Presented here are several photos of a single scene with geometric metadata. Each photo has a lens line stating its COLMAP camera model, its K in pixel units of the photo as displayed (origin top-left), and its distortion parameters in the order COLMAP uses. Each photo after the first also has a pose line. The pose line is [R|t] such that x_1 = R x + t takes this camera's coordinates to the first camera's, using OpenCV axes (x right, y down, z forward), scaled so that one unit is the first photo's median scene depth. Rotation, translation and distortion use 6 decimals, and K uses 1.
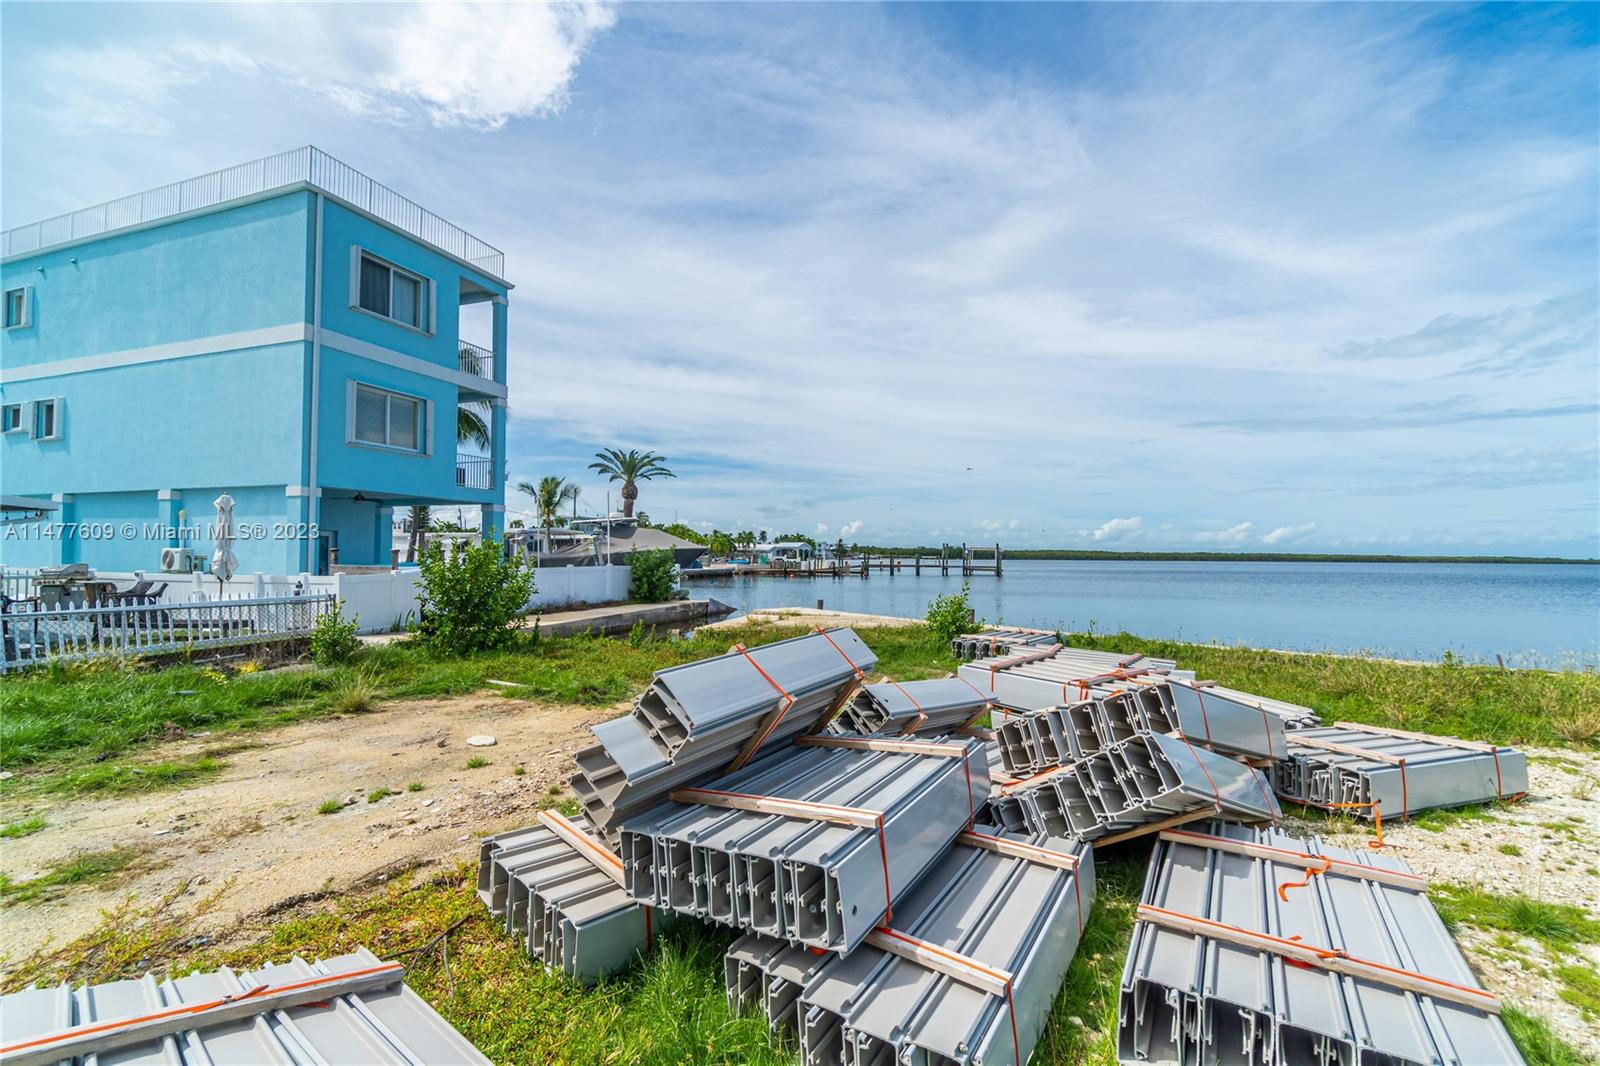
lens RADIAL K [[716.0, 0, 796.1], [0, 716.0, 555.6], [0, 0, 1]] dist [0.002898, 0.001107]
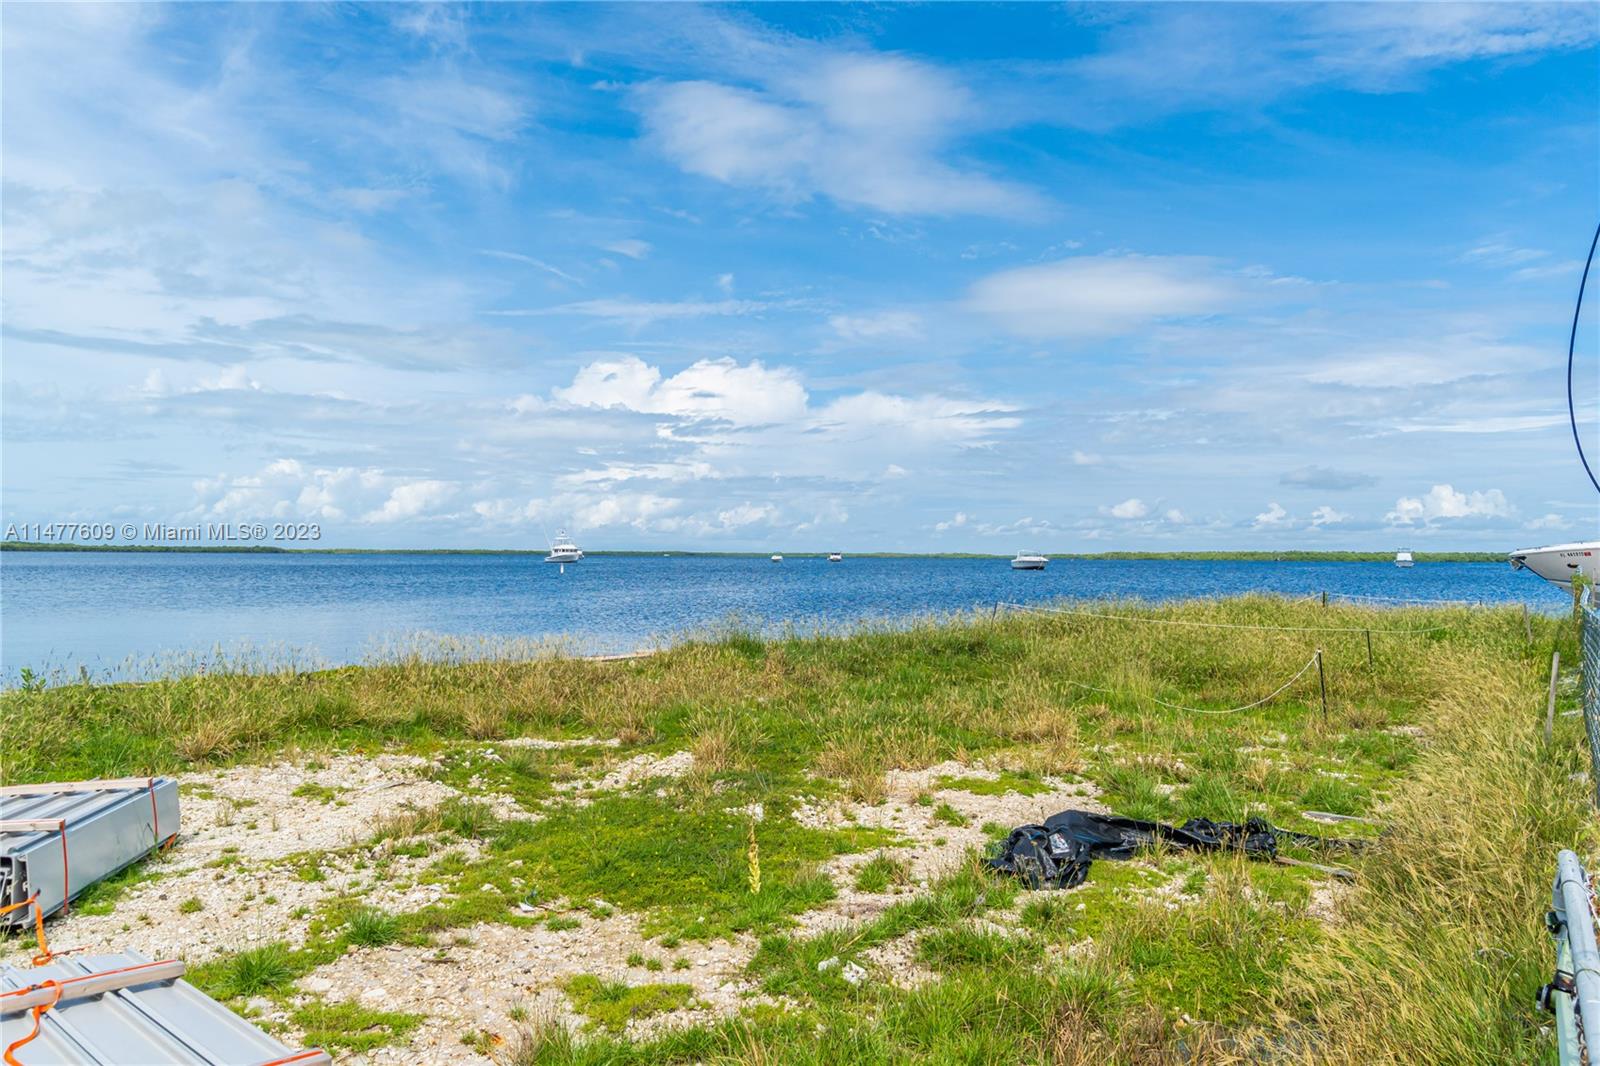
lens RADIAL K [[1233.5, 0, 788.6], [0, 1233.5, 525.9], [0, 0, 1]] dist [0.005525, -0.009323]
pose [[0.215632, 0.019287, 0.976284, -0.117231], [-0.005931, 0.999812, -0.018442, 0.027928], [-0.976457, -0.001813, 0.215706, 0.097912]]
